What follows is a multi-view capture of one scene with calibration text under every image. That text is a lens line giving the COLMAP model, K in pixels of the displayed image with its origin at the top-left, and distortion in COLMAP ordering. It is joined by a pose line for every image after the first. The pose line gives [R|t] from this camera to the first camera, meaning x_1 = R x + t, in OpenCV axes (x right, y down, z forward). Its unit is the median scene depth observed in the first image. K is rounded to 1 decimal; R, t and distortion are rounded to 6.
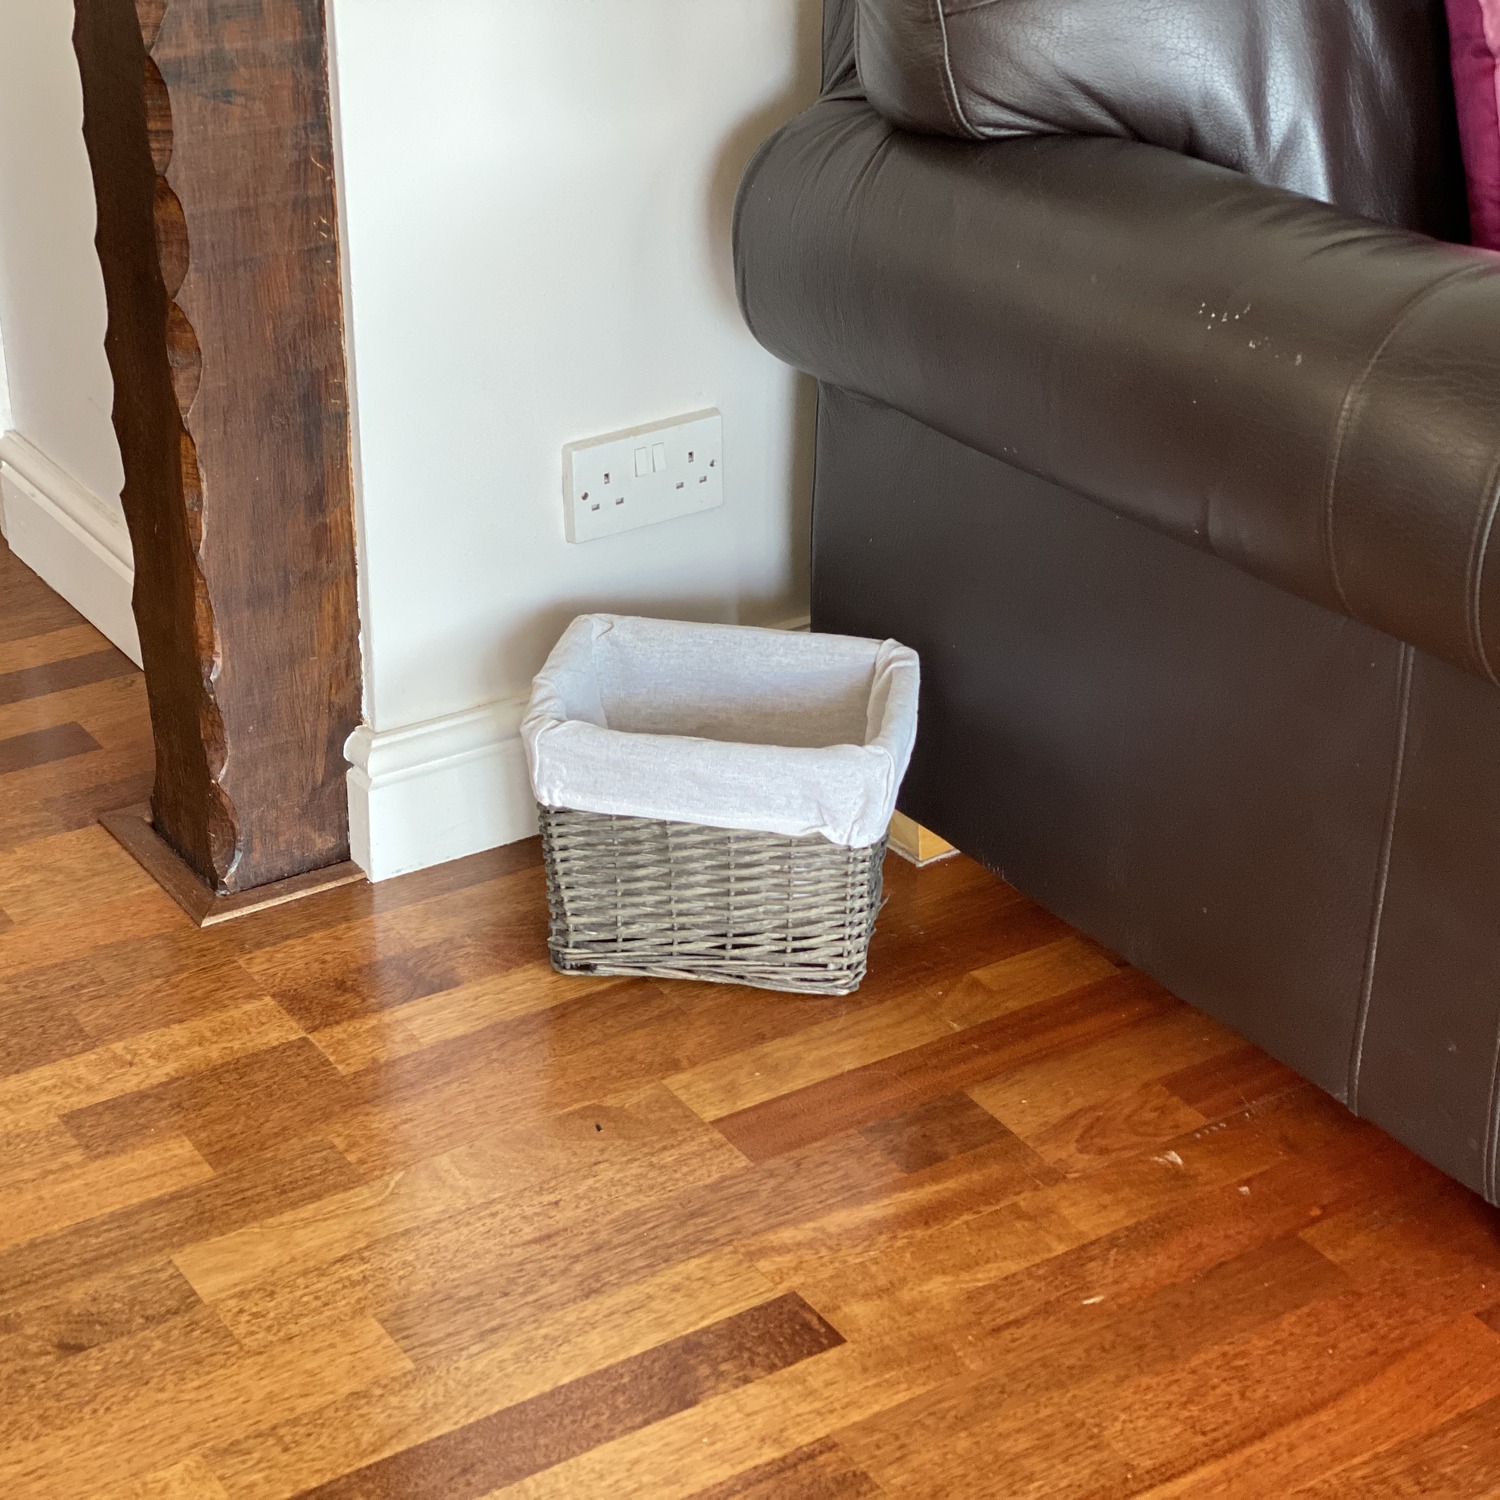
lens RADIAL K [[2927.9, 0, 744.1], [0, 2927.9, 813.0], [0, 0, 1]] dist [0.039708, 0.398291]
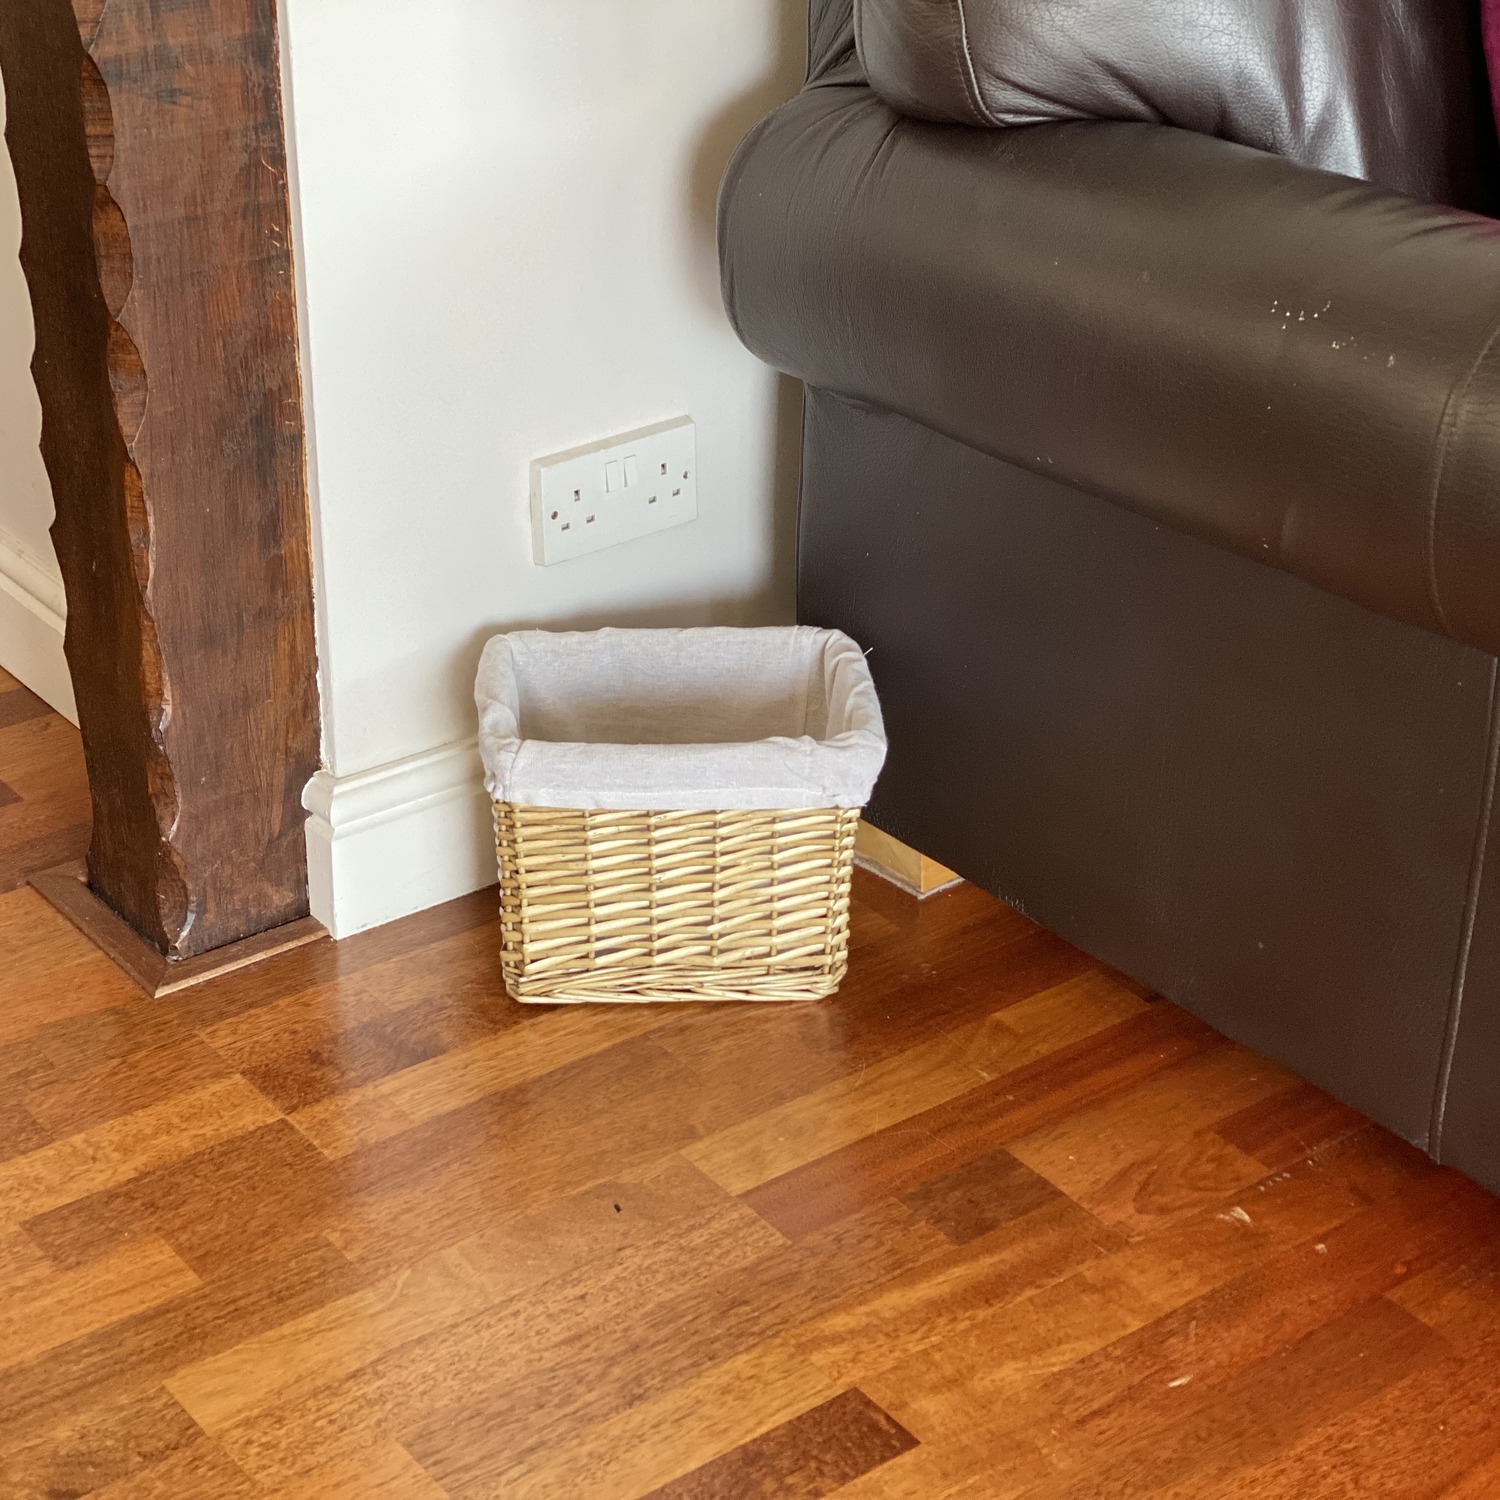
lens RADIAL K [[2933.4, 0, 746.1], [0, 2933.4, 751.0], [0, 0, 1]] dist [0.087720, 0.026063]
pose [[0.997220, -0.034454, 0.066069, -0.066963], [0.035160, 0.999336, -0.009557, -0.026021], [-0.065696, 0.011854, 0.997769, 0.078825]]
